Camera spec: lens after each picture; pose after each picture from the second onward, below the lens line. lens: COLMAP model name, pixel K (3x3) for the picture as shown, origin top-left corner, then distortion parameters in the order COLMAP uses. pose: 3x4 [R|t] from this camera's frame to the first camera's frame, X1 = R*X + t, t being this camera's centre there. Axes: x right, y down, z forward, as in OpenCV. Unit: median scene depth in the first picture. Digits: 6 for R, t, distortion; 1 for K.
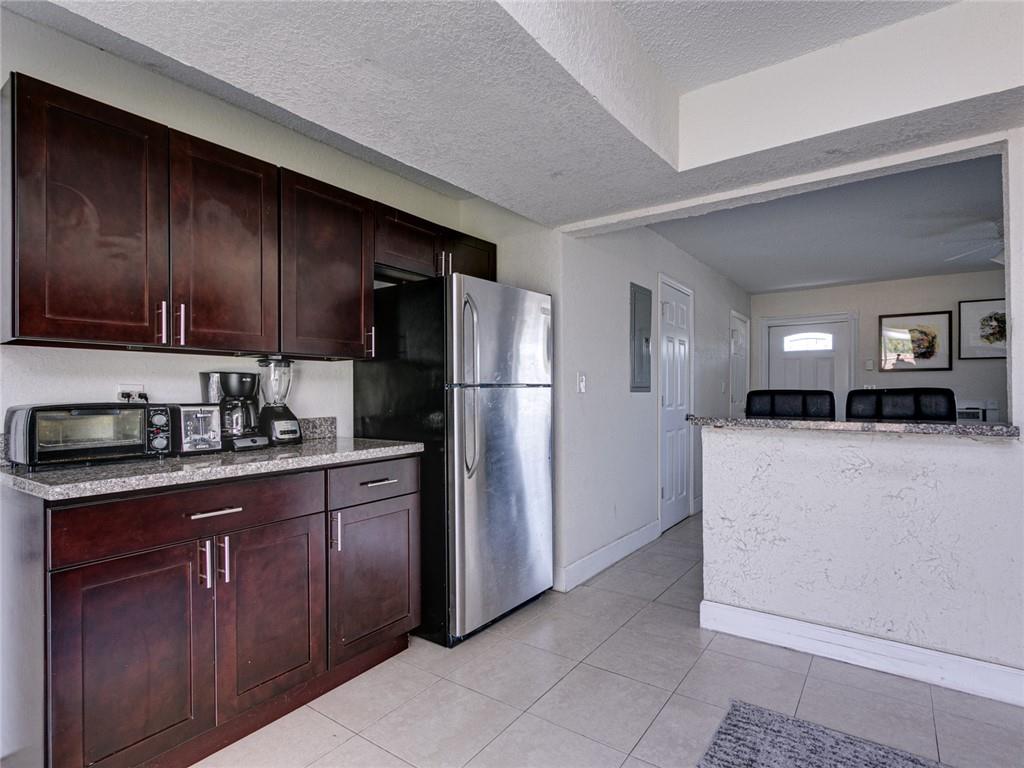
lens RADIAL K [[520.0, 0, 520.4], [0, 520.0, 388.8], [0, 0, 1]] dist [-0.000553, -0.000359]
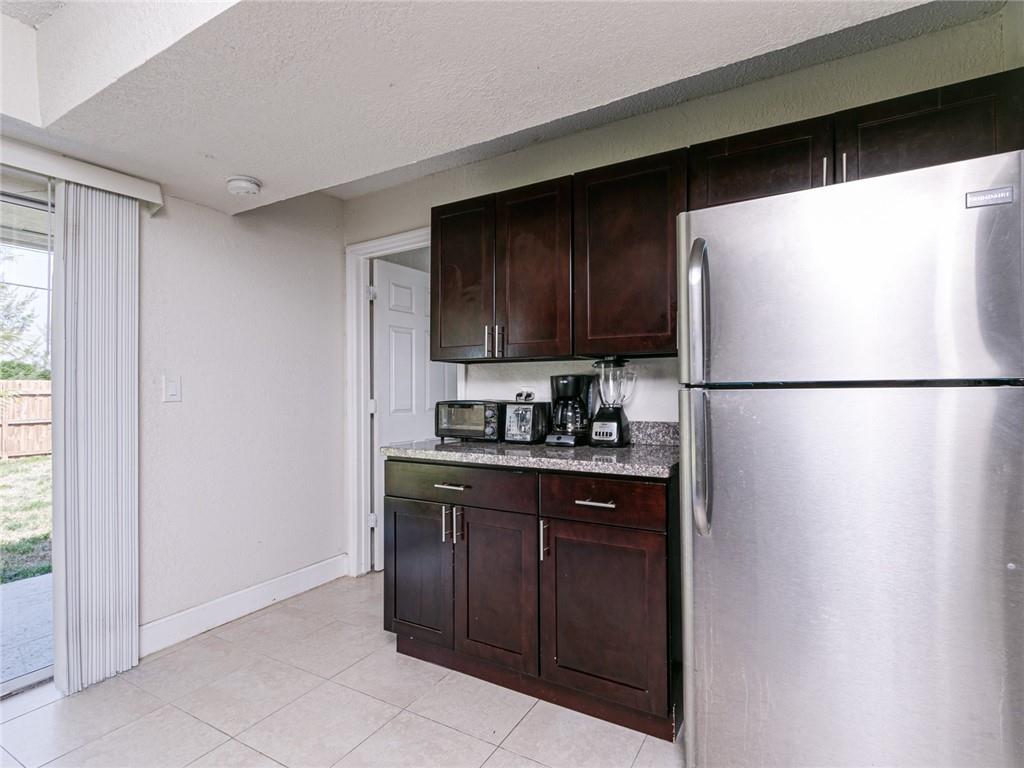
lens RADIAL K [[520.0, 0, 520.4], [0, 520.0, 388.8], [0, 0, 1]] dist [-0.000553, -0.000359]
pose [[0.087645, 0.001678, -0.996150, 0.609052], [0.007654, 0.999968, 0.002358, -0.006927], [0.996122, -0.007831, 0.087629, 0.887910]]
